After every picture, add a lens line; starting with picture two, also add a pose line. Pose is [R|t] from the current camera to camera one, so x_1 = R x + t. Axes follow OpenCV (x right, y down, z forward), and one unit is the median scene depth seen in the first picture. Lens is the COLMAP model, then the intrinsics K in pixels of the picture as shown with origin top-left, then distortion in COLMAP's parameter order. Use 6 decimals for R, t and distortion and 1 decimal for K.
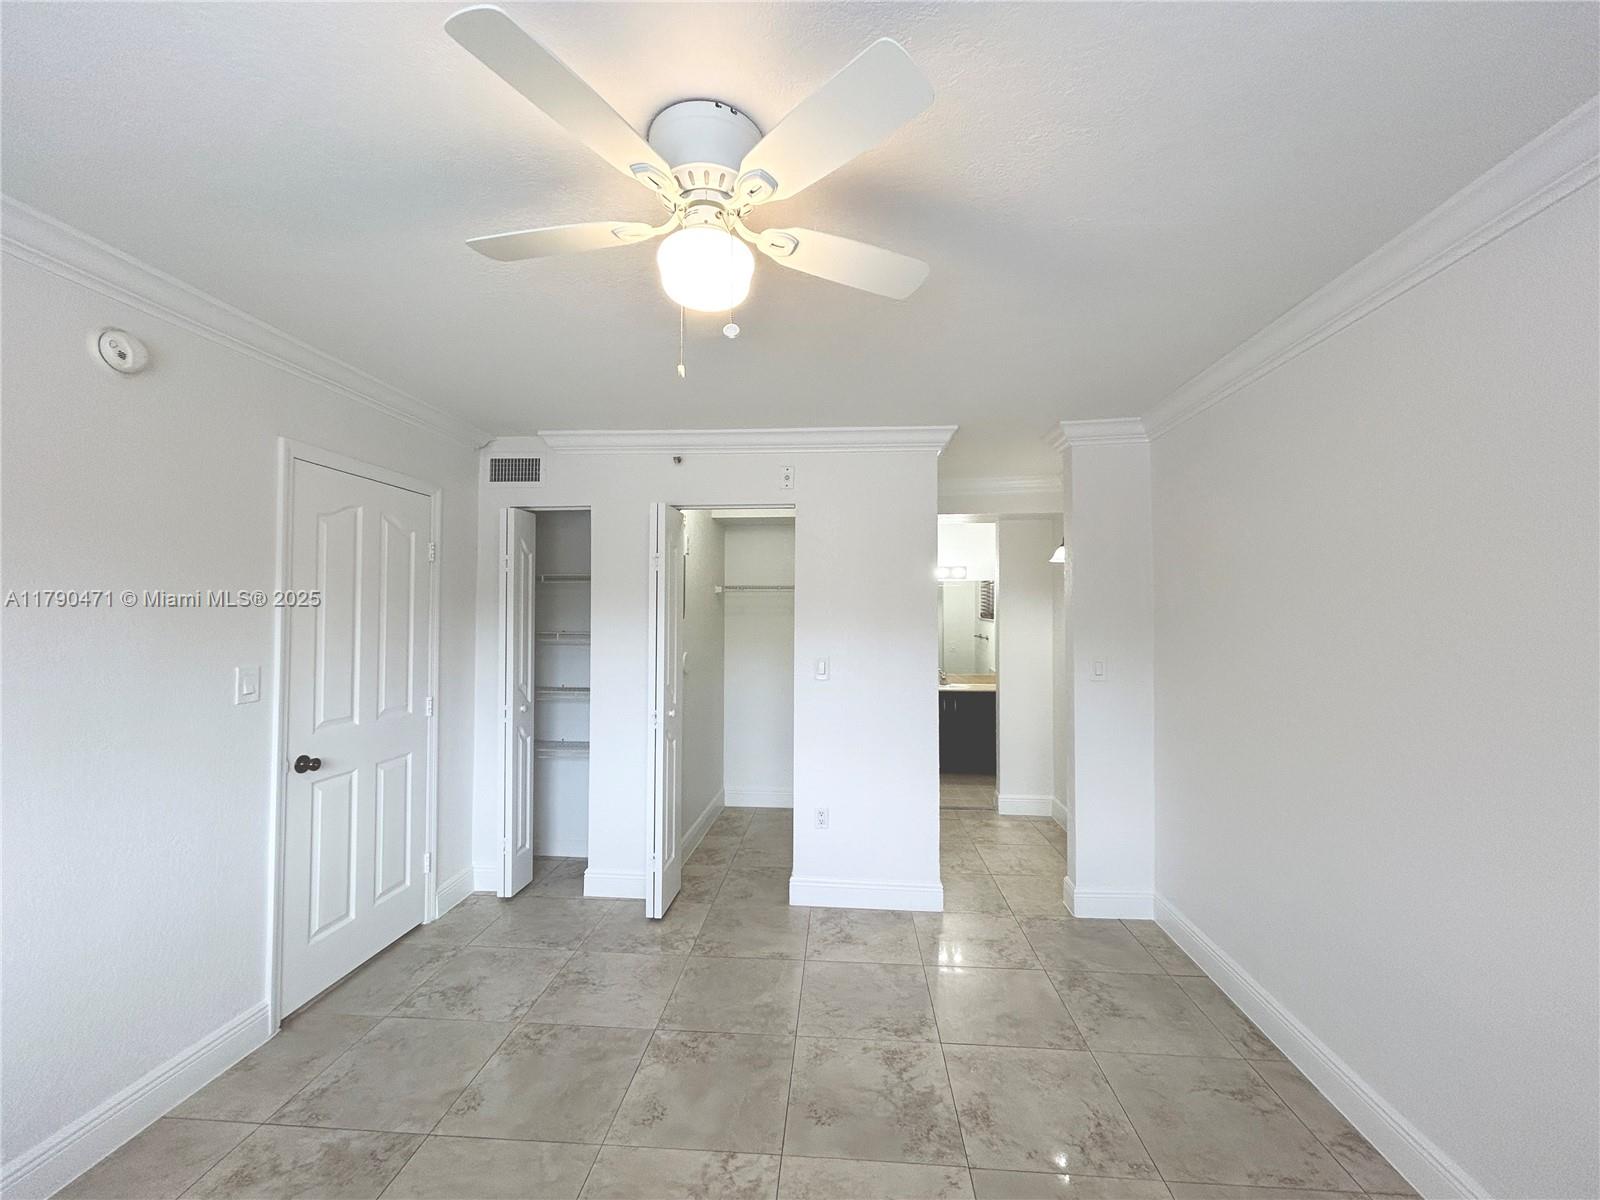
lens RADIAL K [[646.7, 0, 799.5], [0, 646.7, 605.0], [0, 0, 1]] dist [0.002949, -0.000027]
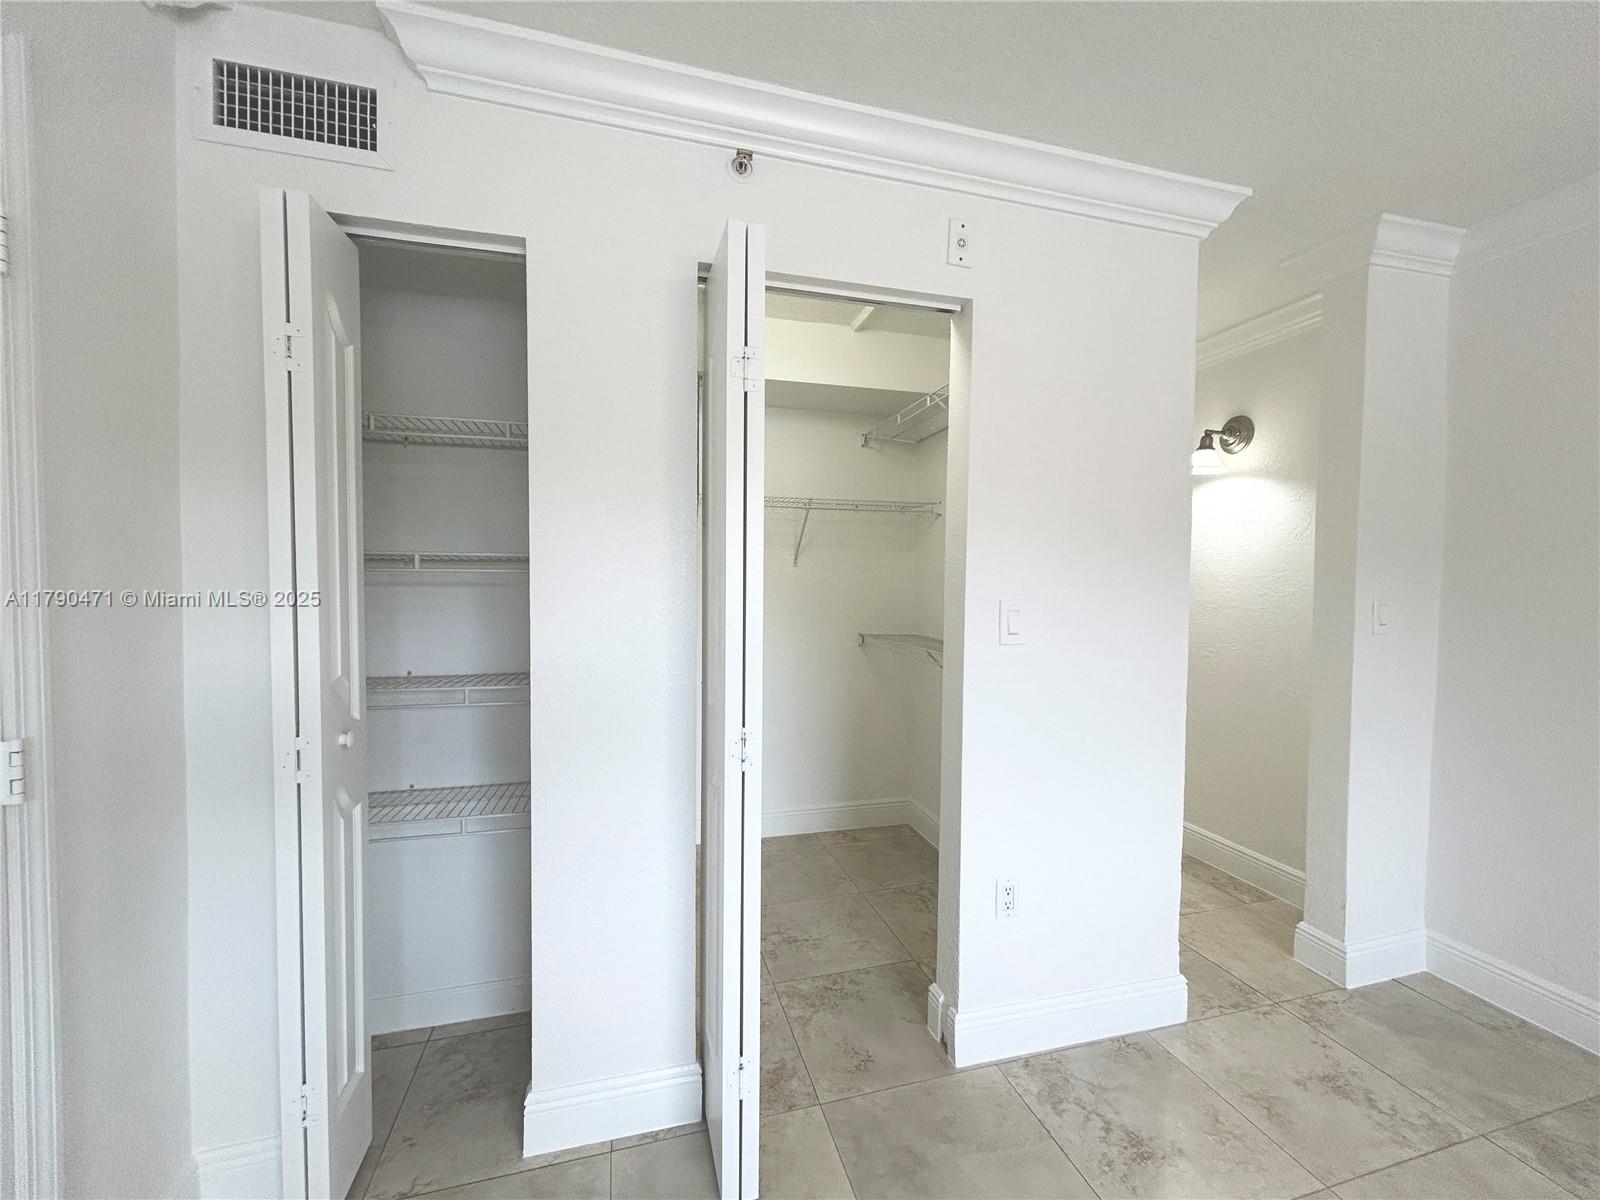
lens RADIAL K [[646.7, 0, 786.4], [0, 646.7, 597.8], [0, 0, 1]] dist [0.002949, -0.000027]
pose [[0.938328, -0.004890, 0.345712, -0.341660], [-0.014343, 0.998489, 0.053053, 0.055221], [-0.345449, -0.054740, 0.936840, 0.599609]]
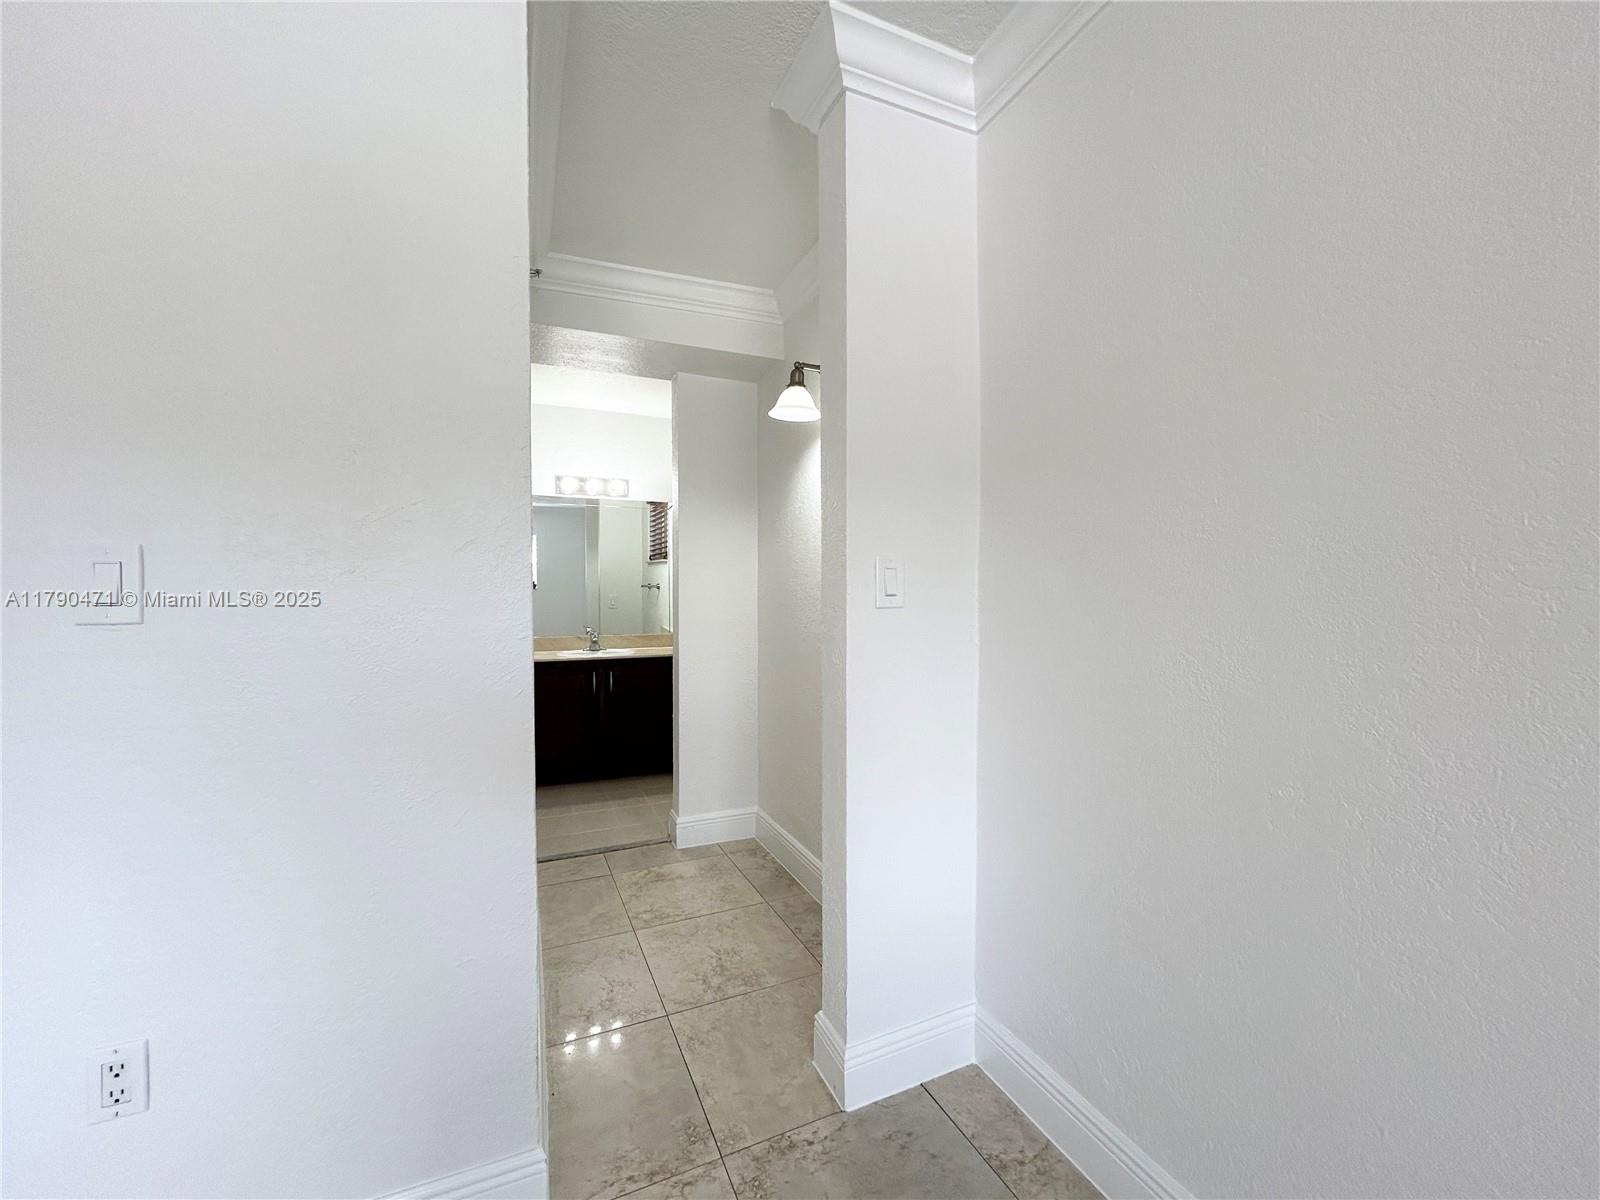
lens RADIAL K [[646.7, 0, 803.3], [0, 646.7, 601.6], [0, 0, 1]] dist [0.002949, -0.000027]
pose [[0.875640, -0.005141, 0.482937, 0.177600], [-0.007406, 0.999683, 0.024071, 0.107527], [-0.482907, -0.024654, 0.875324, 0.621341]]
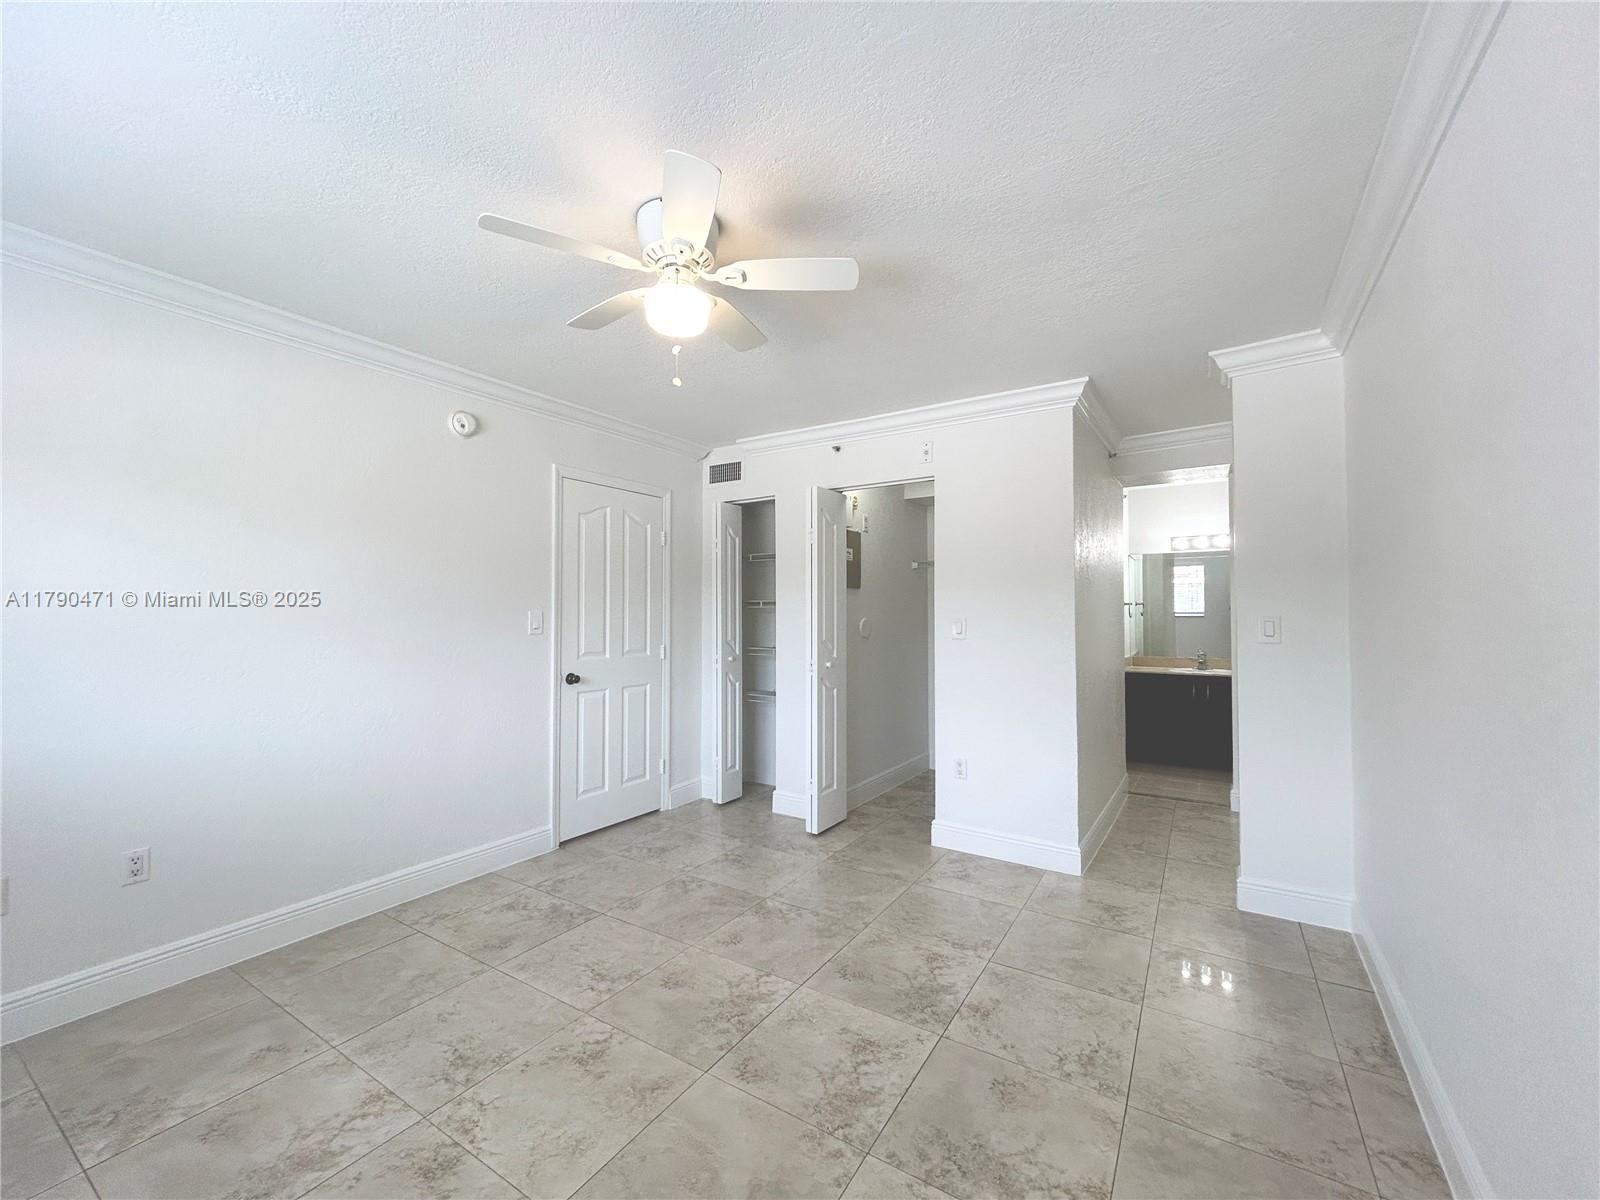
lens RADIAL K [[646.7, 0, 799.4], [0, 646.7, 608.3], [0, 0, 1]] dist [0.002949, -0.000027]
pose [[0.881226, -0.007244, -0.472640, 0.320590], [0.011314, 0.999919, 0.005770, 0.059112], [0.472560, -0.010433, 0.881237, -0.061233]]
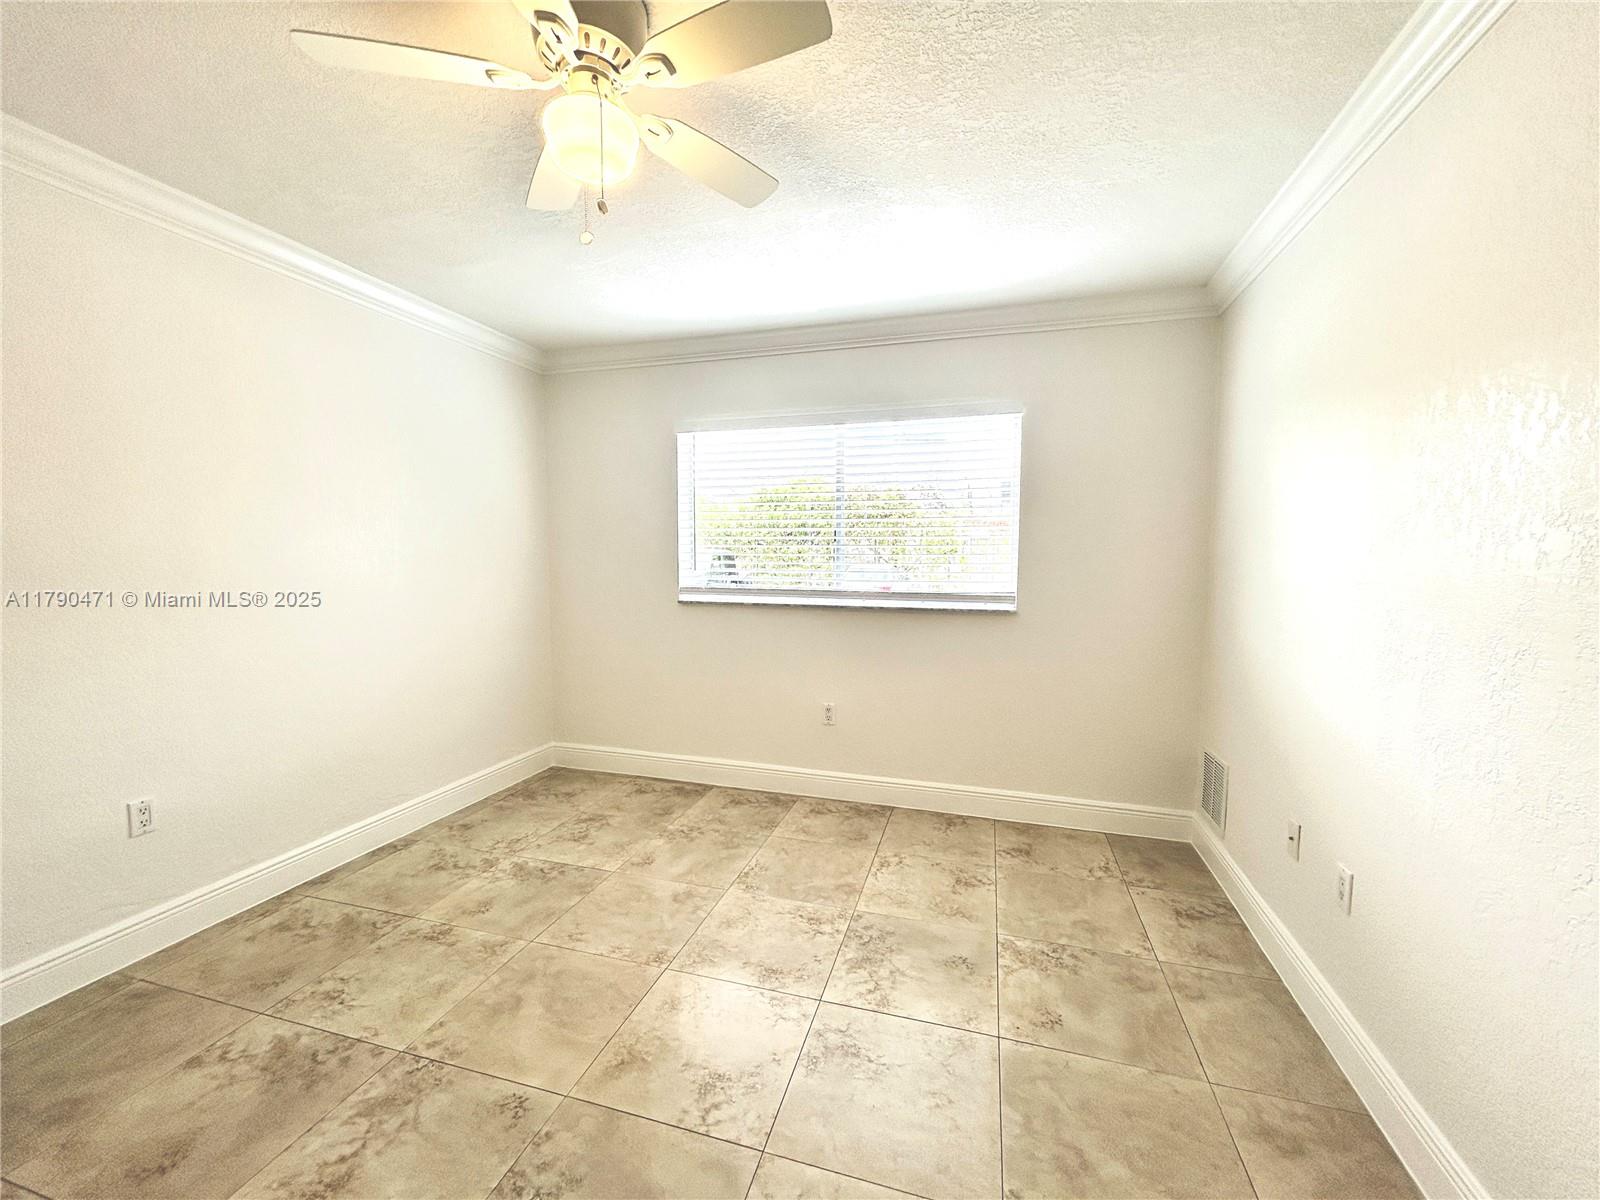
lens RADIAL K [[646.7, 0, 796.8], [0, 646.7, 604.8], [0, 0, 1]] dist [0.002949, -0.000027]
pose [[-0.976733, -0.026360, 0.212832, -0.294382], [-0.012959, 0.997858, 0.064118, 0.064291], [-0.214066, 0.059868, -0.974983, 0.823437]]
